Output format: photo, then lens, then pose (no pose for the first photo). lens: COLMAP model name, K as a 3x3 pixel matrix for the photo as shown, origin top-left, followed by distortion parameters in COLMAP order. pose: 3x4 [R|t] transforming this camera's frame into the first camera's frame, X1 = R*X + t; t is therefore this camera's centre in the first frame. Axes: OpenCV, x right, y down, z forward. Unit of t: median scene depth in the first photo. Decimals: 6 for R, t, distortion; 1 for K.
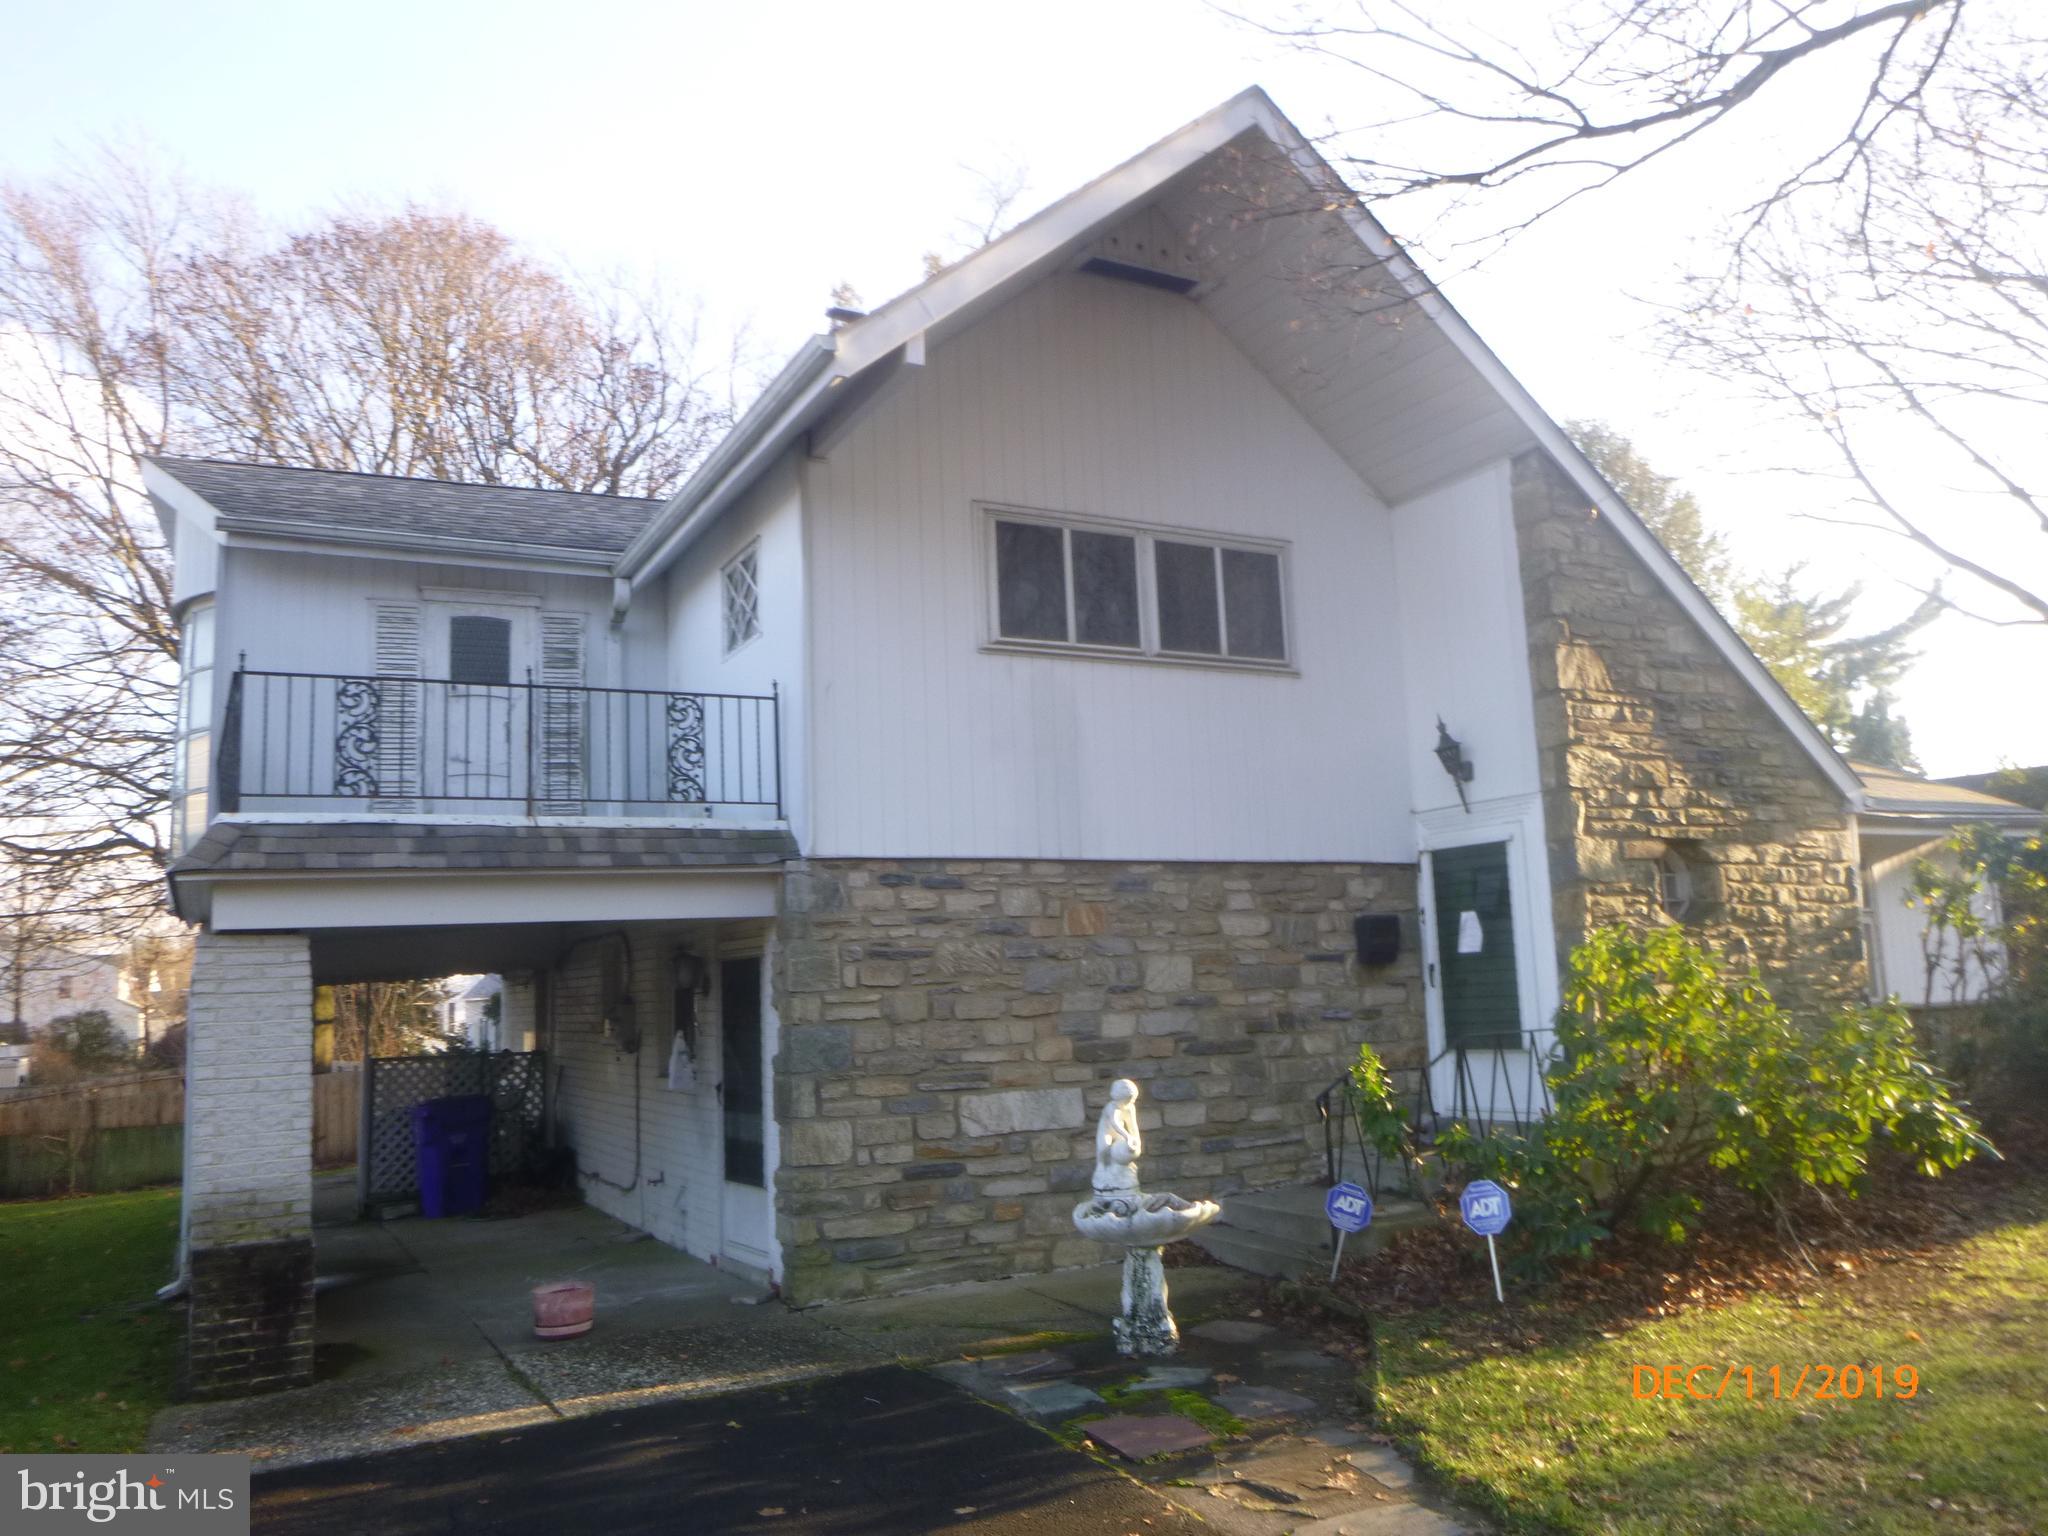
lens RADIAL K [[1513.4, 0, 1035.0], [0, 1513.4, 756.3], [0, 0, 1]] dist [-0.052116, 0.021223]
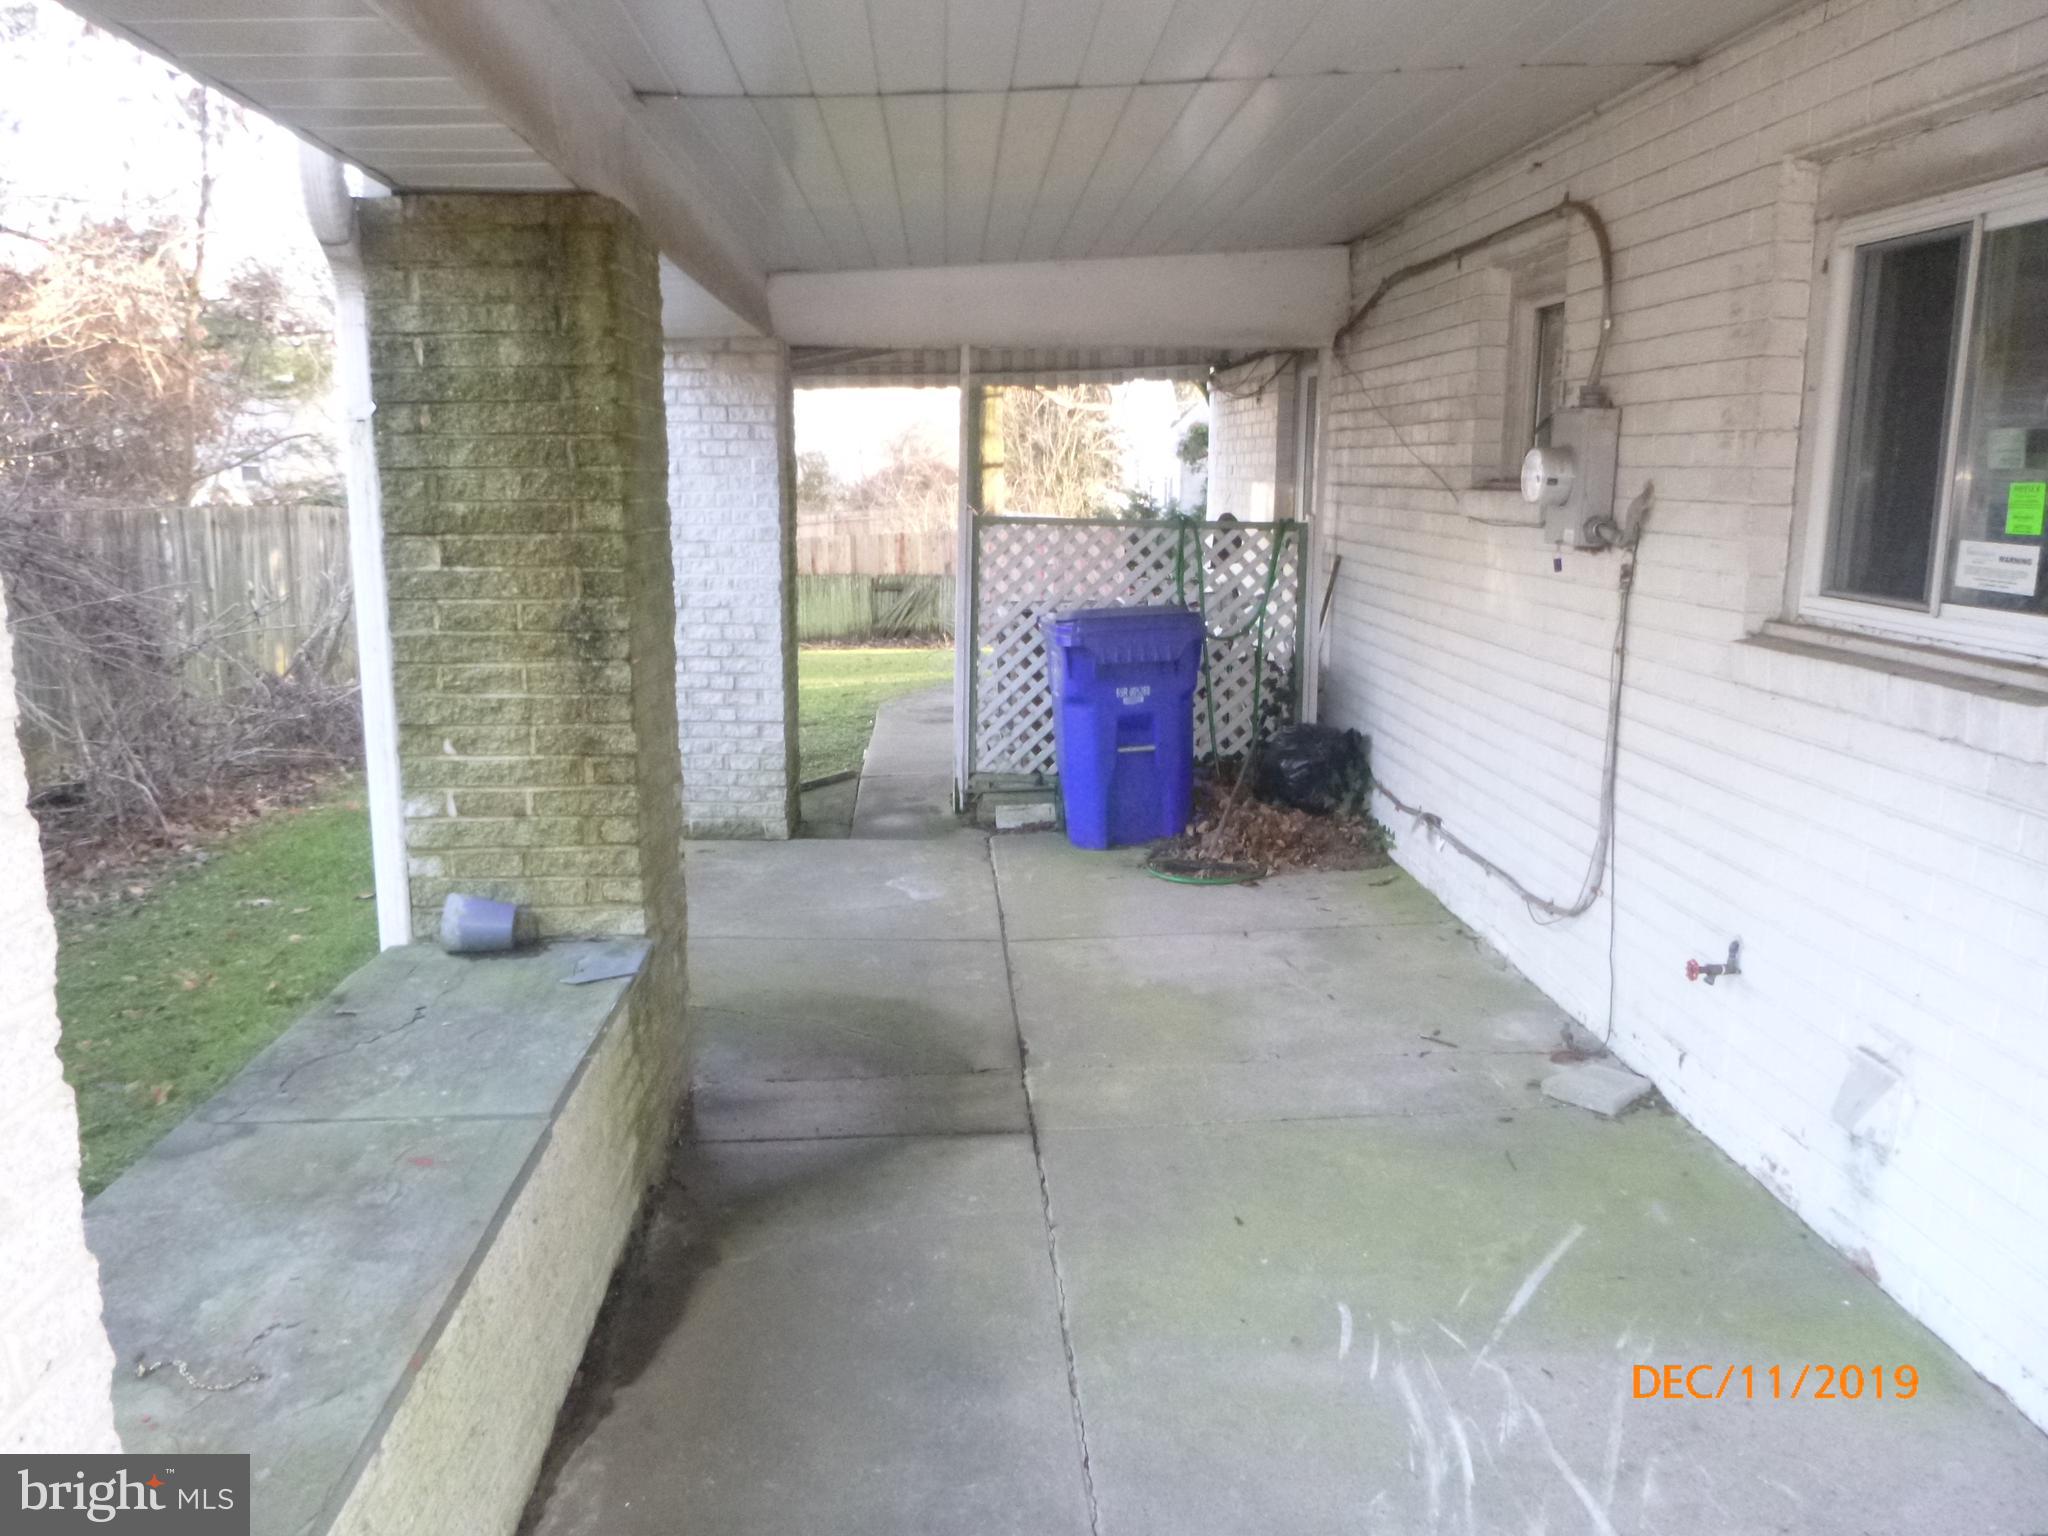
lens RADIAL K [[1513.4, 0, 1035.0], [0, 1513.4, 756.3], [0, 0, 1]] dist [-0.052116, 0.021223]
pose [[0.905833, 0.127266, -0.404068, -0.207918], [0.017639, 0.941651, 0.336127, 0.106424], [0.423268, -0.311602, 0.850734, 0.549291]]
